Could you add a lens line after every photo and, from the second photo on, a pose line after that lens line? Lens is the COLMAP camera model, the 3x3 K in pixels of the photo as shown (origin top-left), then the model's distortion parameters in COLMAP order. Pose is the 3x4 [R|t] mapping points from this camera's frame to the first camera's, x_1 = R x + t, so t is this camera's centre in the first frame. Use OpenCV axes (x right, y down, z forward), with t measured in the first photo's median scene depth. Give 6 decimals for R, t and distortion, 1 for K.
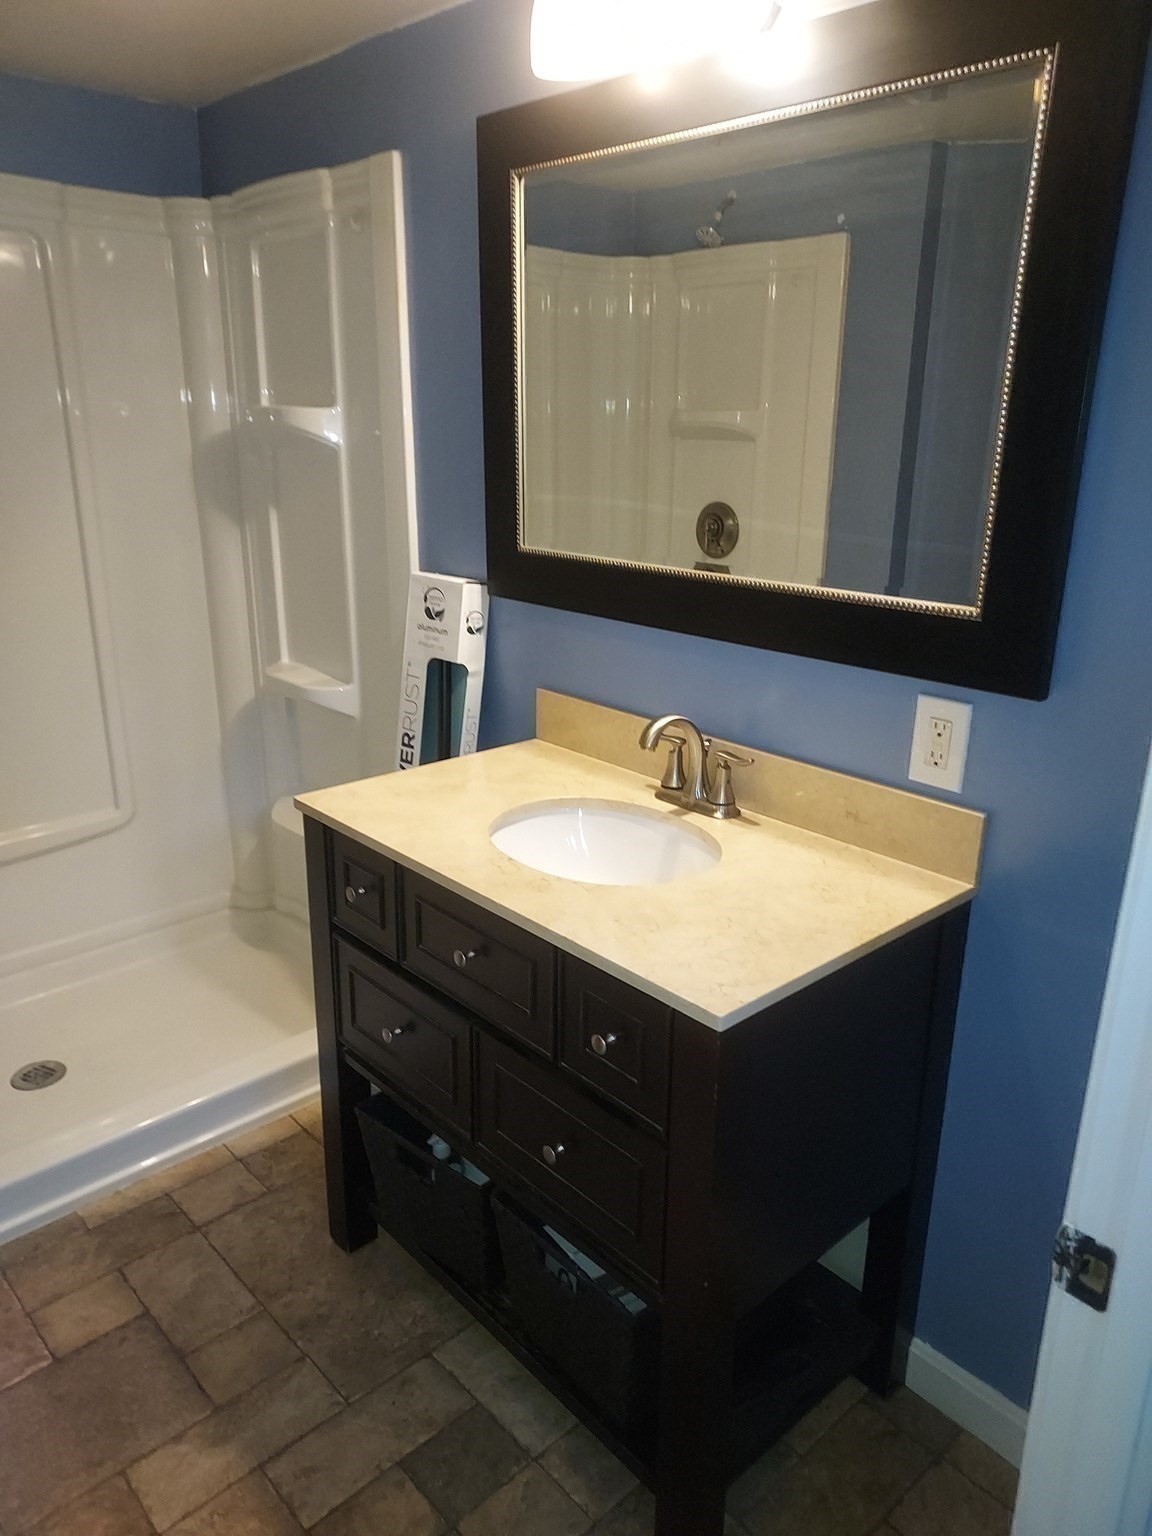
lens RADIAL K [[1103.8, 0, 588.9], [0, 1103.8, 775.9], [0, 0, 1]] dist [0.030825, 0.002855]
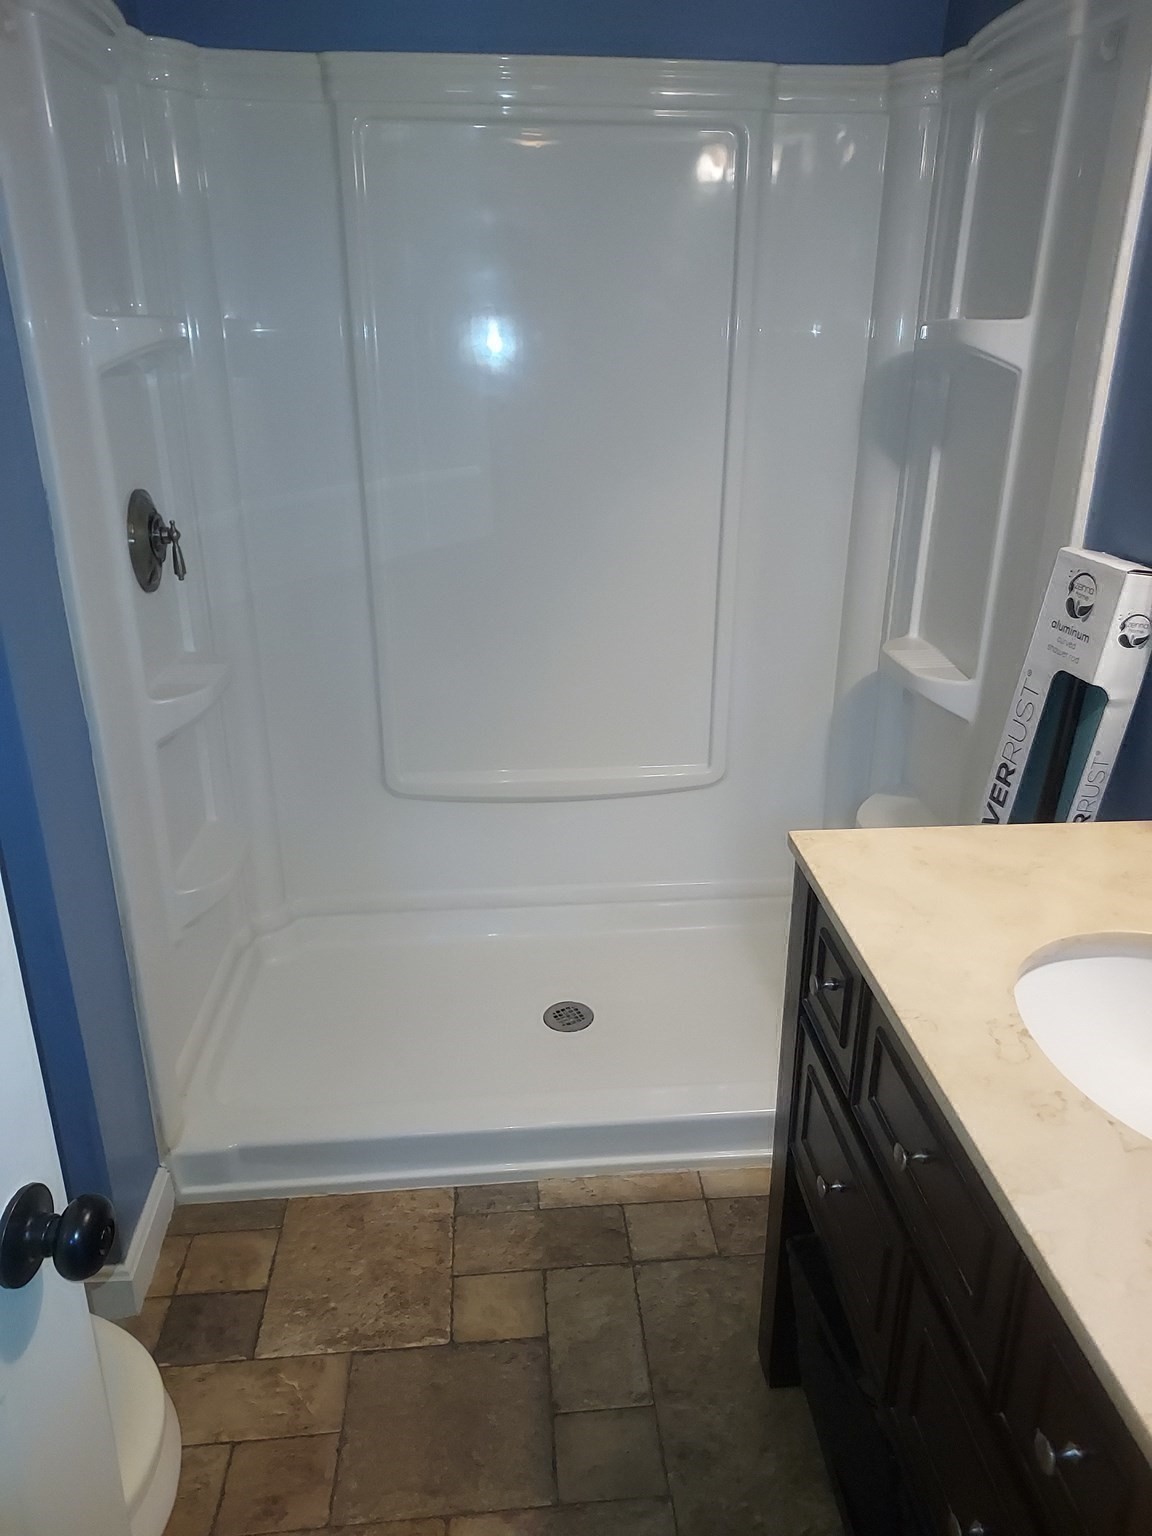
lens RADIAL K [[1105.2, 0, 596.5], [0, 1105.2, 775.2], [0, 0, 1]] dist [0.024635, 0.000386]
pose [[0.787898, 0.219864, -0.575218, 0.049108], [-0.188383, 0.975366, 0.114775, -0.067605], [0.586283, 0.017930, 0.809908, 0.250344]]
